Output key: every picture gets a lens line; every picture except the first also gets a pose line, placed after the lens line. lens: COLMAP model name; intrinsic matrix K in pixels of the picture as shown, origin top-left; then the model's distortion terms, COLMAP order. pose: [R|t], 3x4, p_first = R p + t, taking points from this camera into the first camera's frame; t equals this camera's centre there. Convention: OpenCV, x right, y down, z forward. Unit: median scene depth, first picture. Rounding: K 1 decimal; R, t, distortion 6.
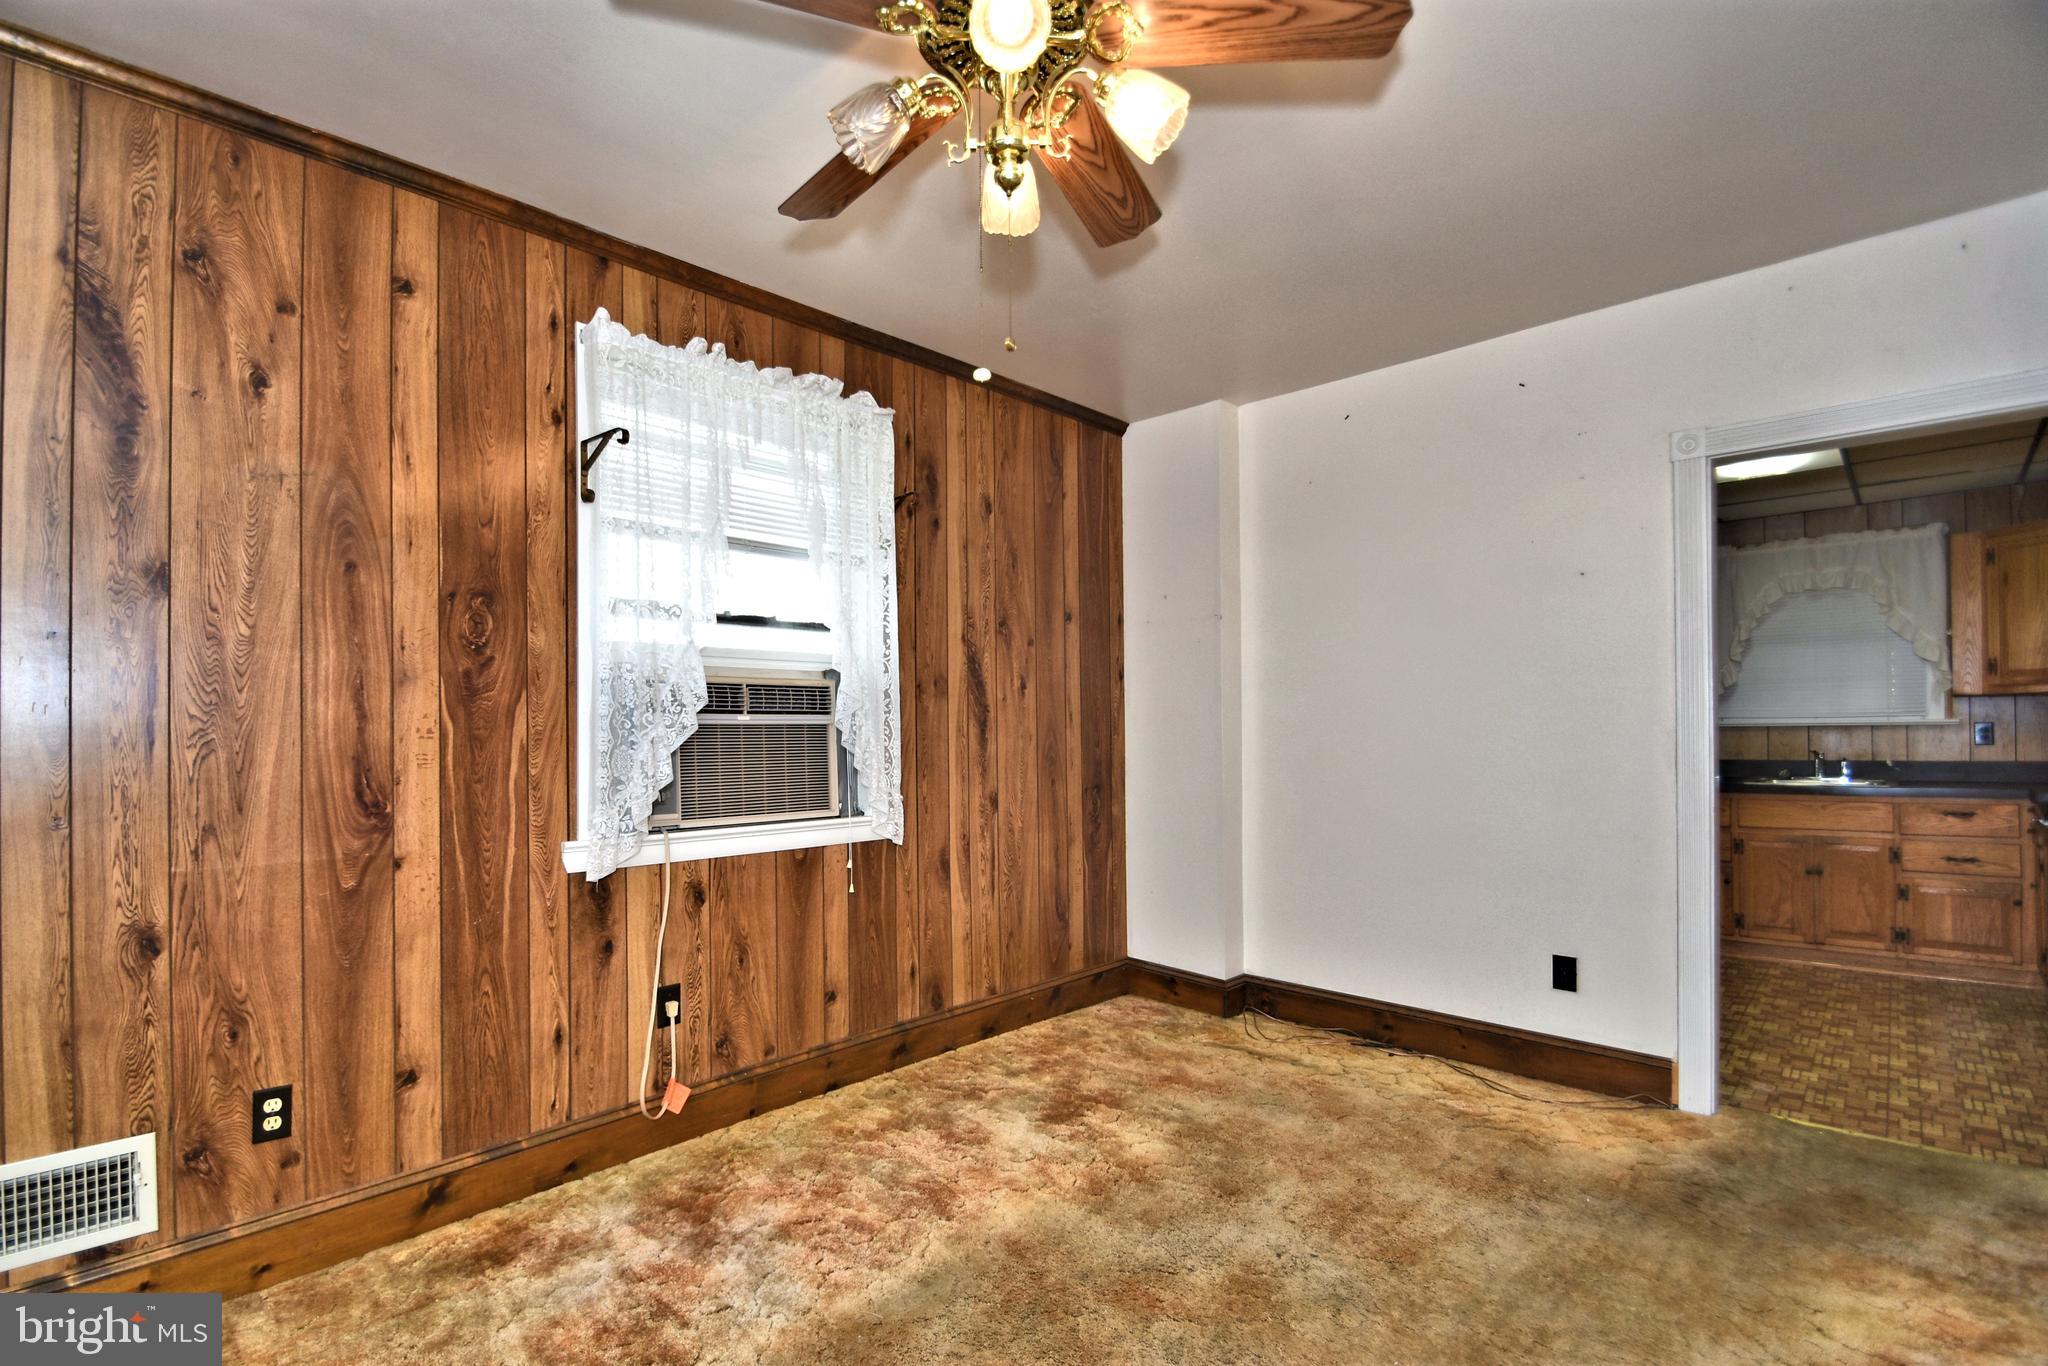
lens RADIAL K [[929.7, 0, 1021.4], [0, 929.7, 720.6], [0, 0, 1]] dist [-0.017571, -0.000416]
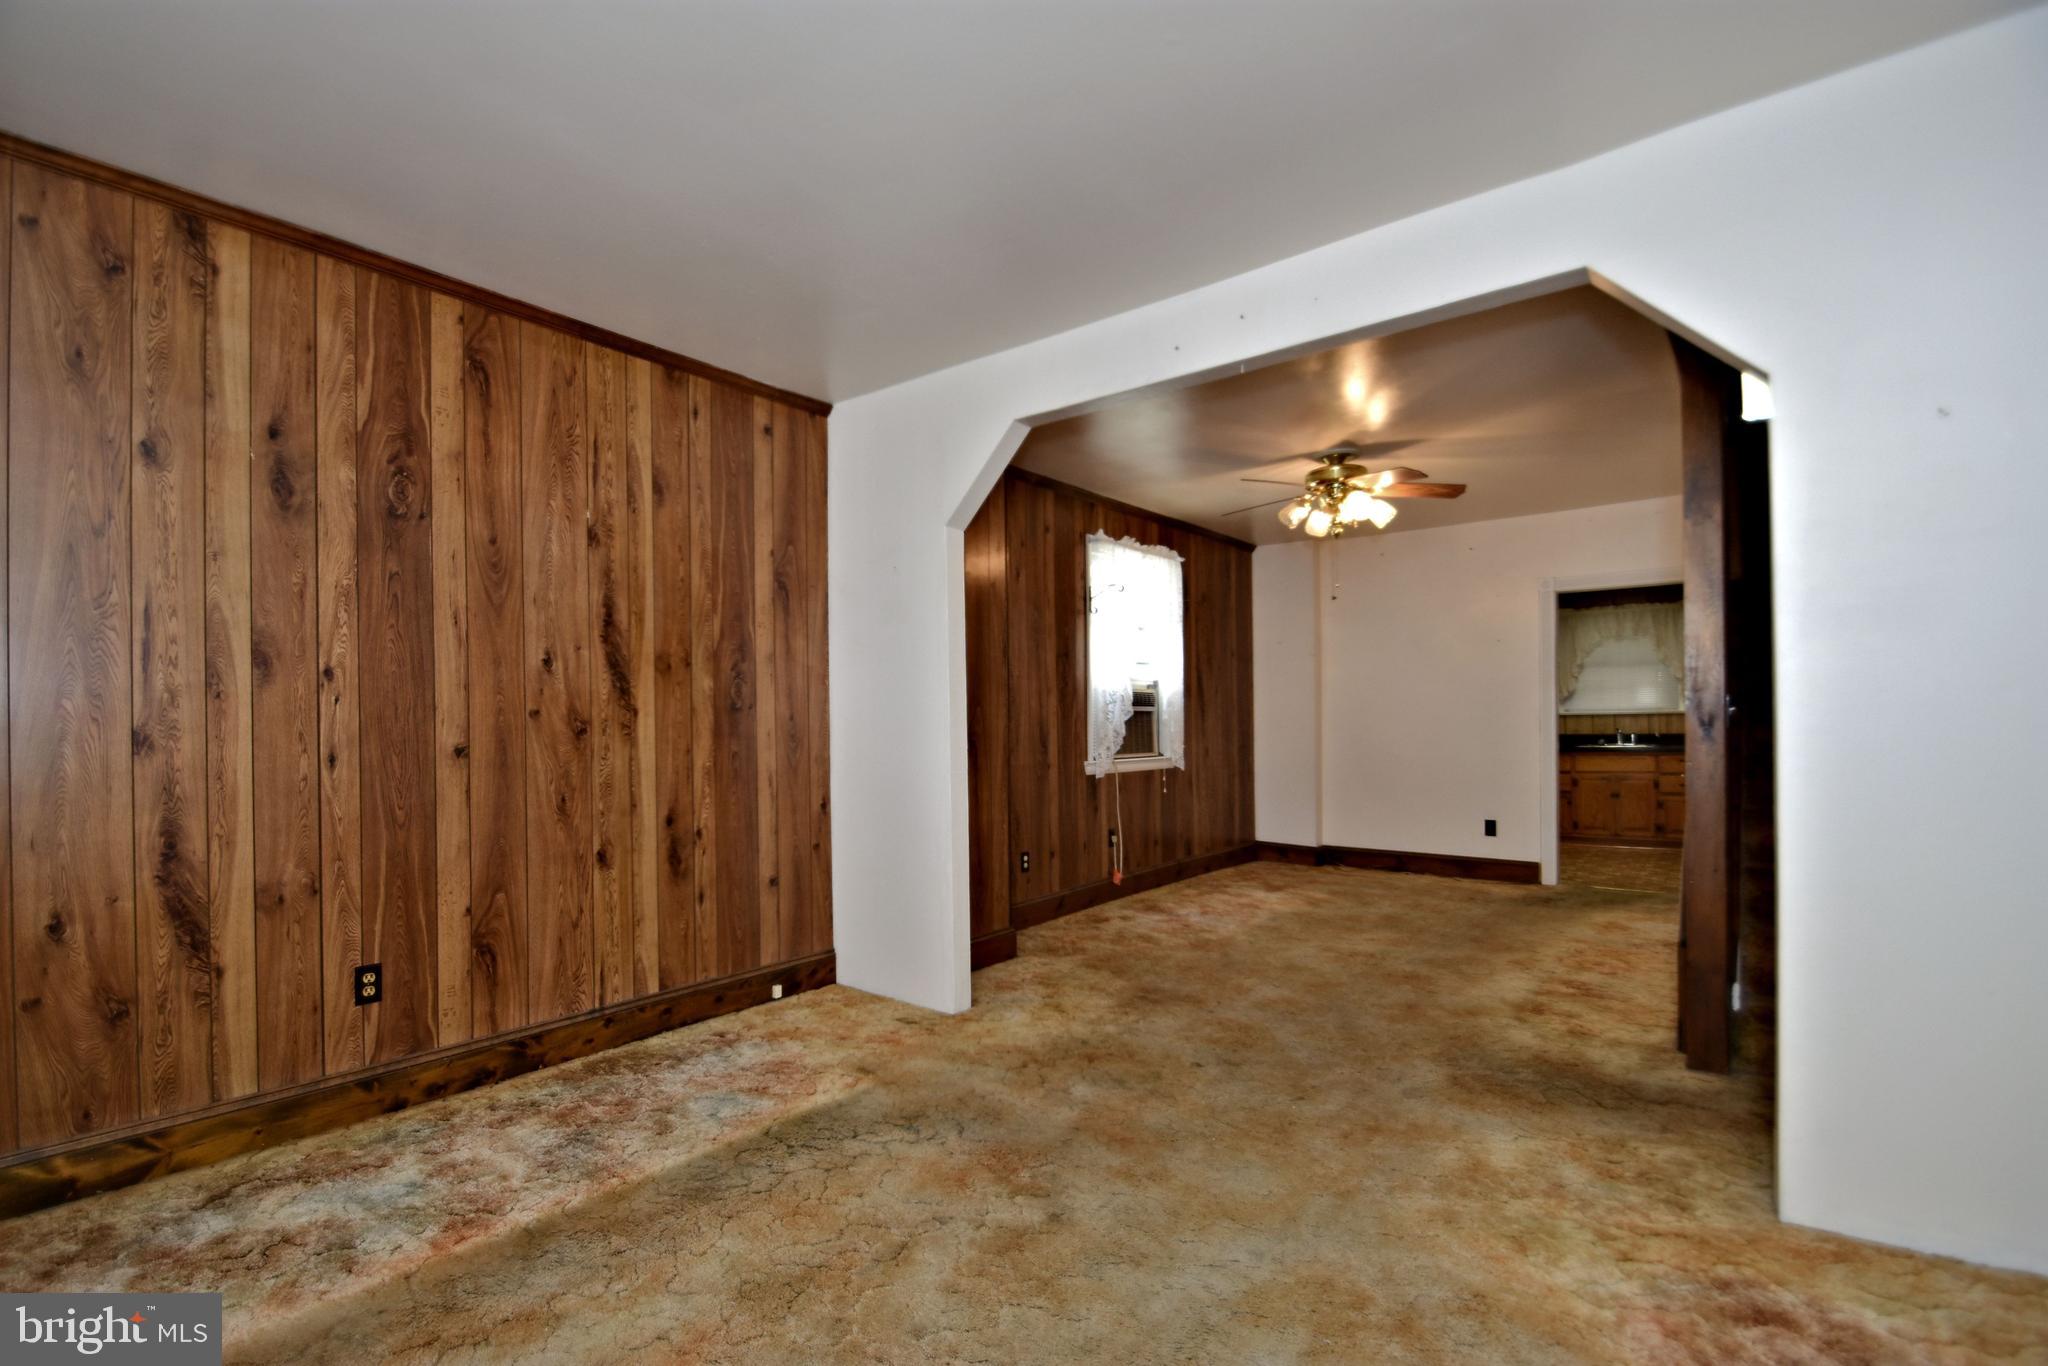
lens RADIAL K [[927.7, 0, 1025.7], [0, 927.7, 715.8], [0, 0, 1]] dist [0.015257, -0.019000]
pose [[0.994198, -0.001015, 0.107557, -0.639295], [0.001204, 0.999998, -0.001699, 0.015442], [-0.107555, 0.001819, 0.994198, -0.919677]]
